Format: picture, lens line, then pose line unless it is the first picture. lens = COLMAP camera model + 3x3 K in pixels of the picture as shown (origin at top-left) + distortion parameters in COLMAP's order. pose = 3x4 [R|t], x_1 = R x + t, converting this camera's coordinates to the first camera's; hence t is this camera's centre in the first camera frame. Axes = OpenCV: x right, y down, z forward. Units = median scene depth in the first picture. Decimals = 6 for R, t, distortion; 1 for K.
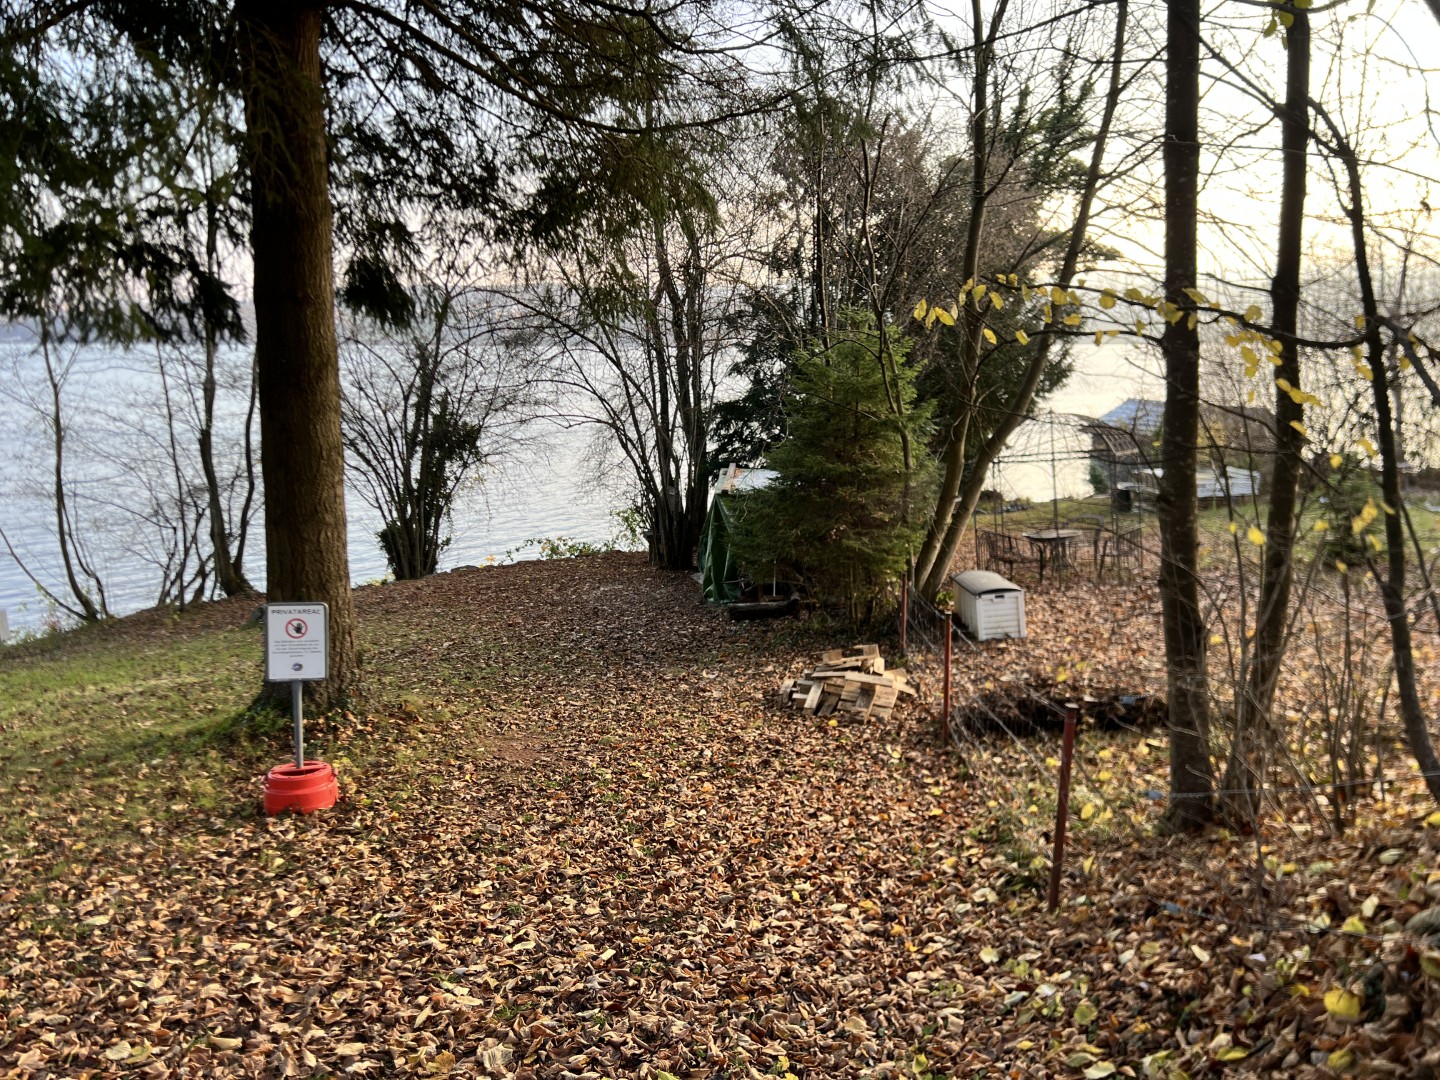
lens RADIAL K [[1070.9, 0, 723.9], [0, 1070.9, 535.4], [0, 0, 1]] dist [0.053477, -0.060614]
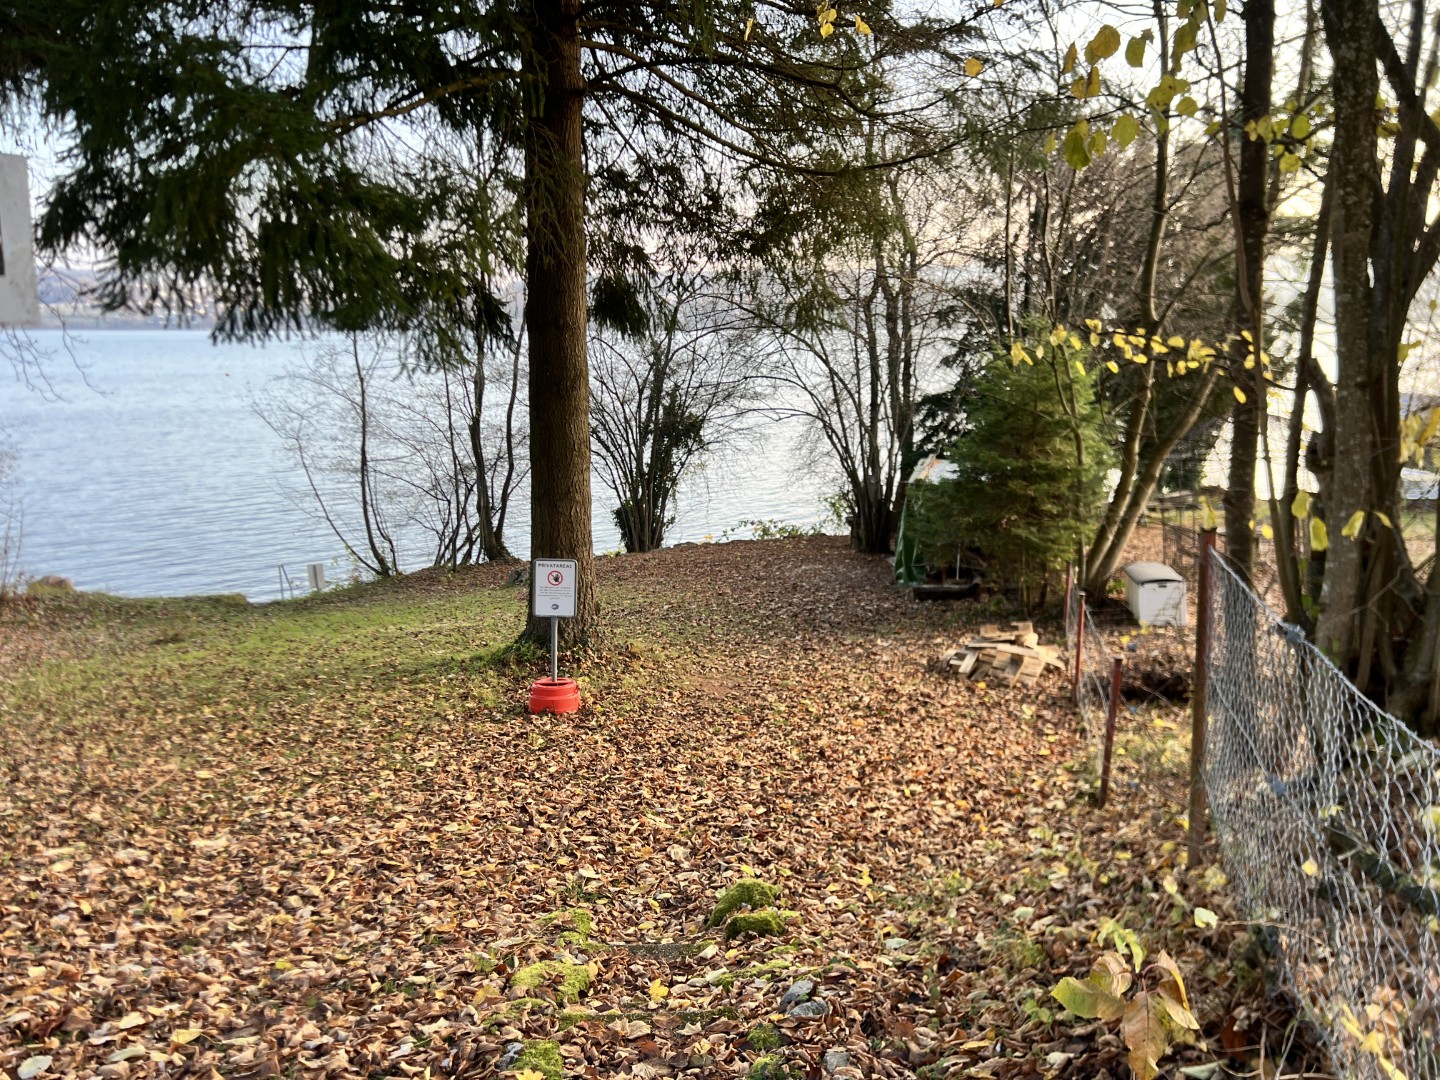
lens RADIAL K [[1070.9, 0, 707.3], [0, 1070.9, 575.1], [0, 0, 1]] dist [0.053477, -0.060614]
pose [[0.974613, 0.044023, -0.219524, 0.046538], [-0.032810, 0.997976, 0.054467, 0.001582], [0.221478, -0.045882, 0.974085, -0.146020]]
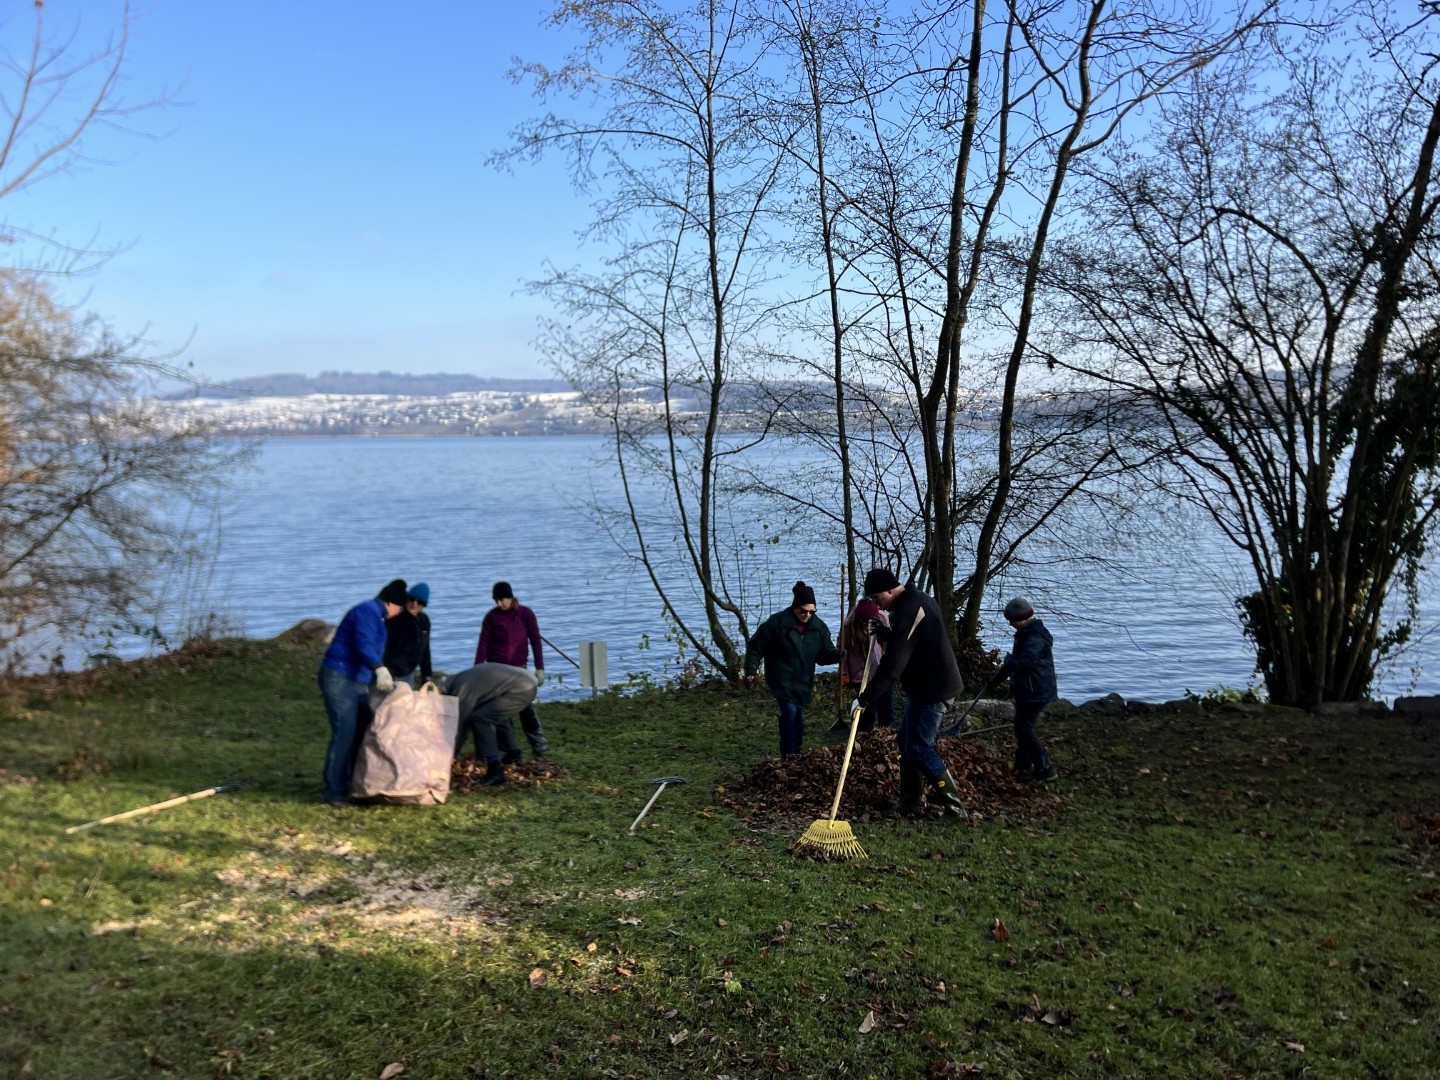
lens RADIAL K [[1070.9, 0, 720.5], [0, 1070.9, 516.1], [0, 0, 1]] dist [0.053477, -0.060614]
pose [[0.704253, 0.052880, -0.707977, -0.247379], [-0.126172, 0.990670, -0.051513, 0.028603], [0.698647, 0.125606, 0.704354, 0.843004]]
